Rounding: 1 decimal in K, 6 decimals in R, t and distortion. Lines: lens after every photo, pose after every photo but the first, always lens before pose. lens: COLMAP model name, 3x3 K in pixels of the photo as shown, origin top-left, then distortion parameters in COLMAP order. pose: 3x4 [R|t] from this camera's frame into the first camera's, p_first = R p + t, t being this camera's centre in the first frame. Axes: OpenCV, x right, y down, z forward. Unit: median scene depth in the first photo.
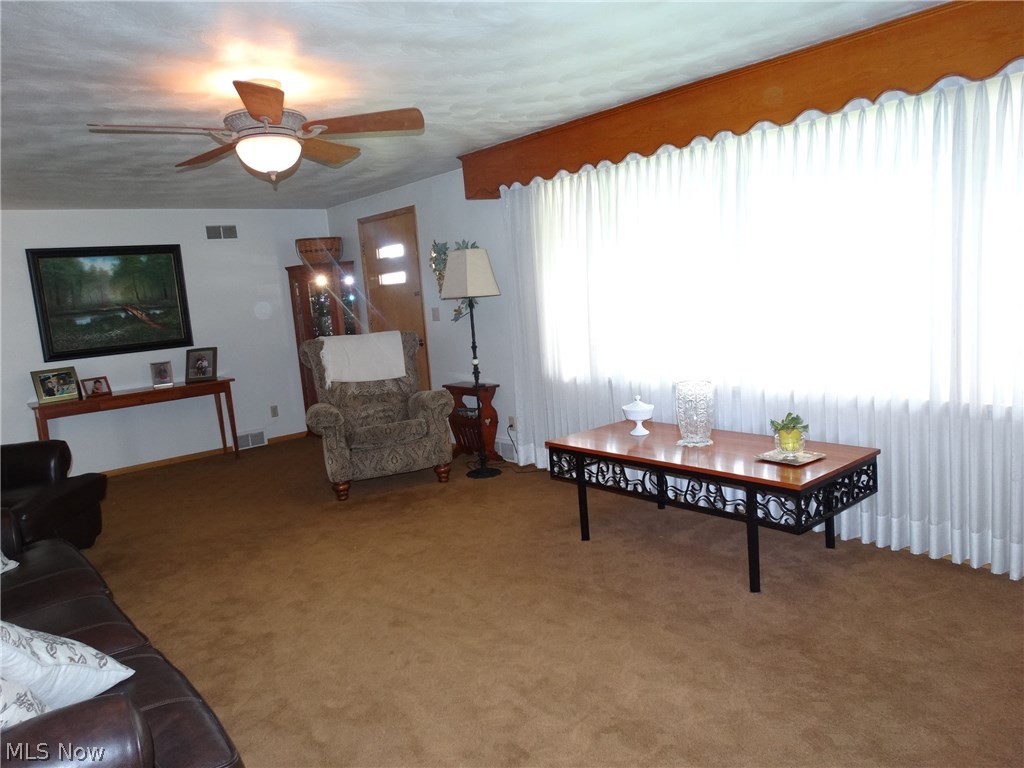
lens RADIAL K [[725.7, 0, 512.0], [0, 725.7, 384.0], [0, 0, 1]] dist [-0.000407, -0.003398]
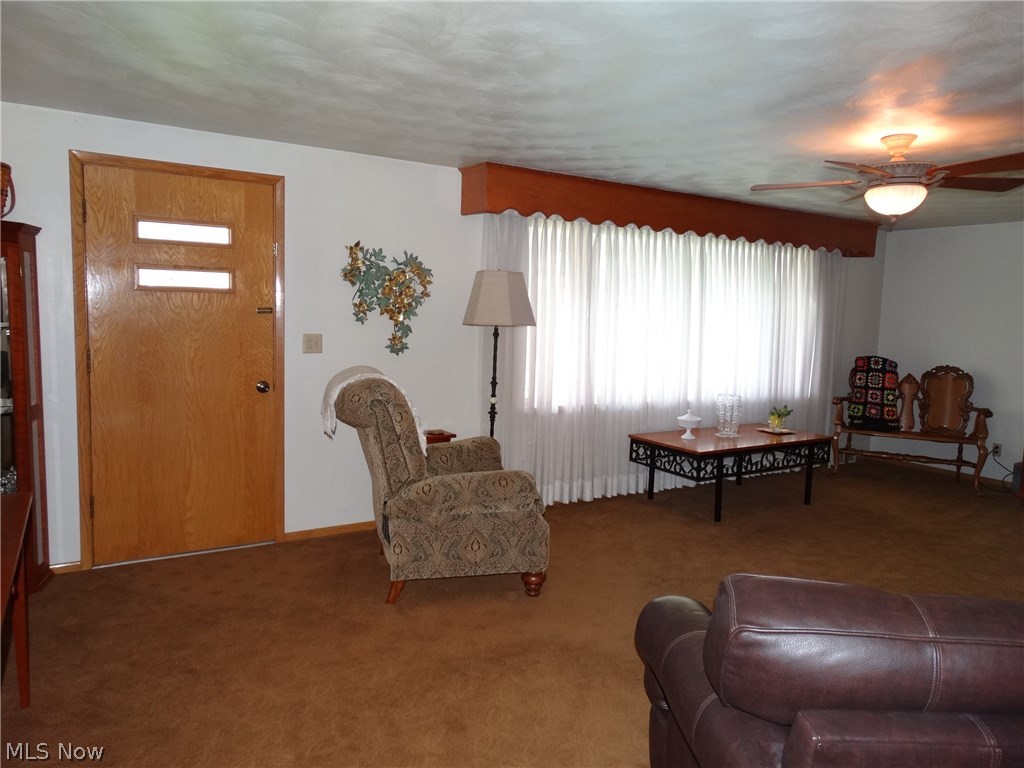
lens RADIAL K [[725.7, 0, 512.0], [0, 725.7, 384.0], [0, 0, 1]] dist [-0.000407, -0.003398]
pose [[0.130979, 0.013248, 0.991297, -0.989721], [0.112687, 0.993231, -0.028163, -0.025897], [-0.984960, 0.115395, 0.128600, 0.962789]]
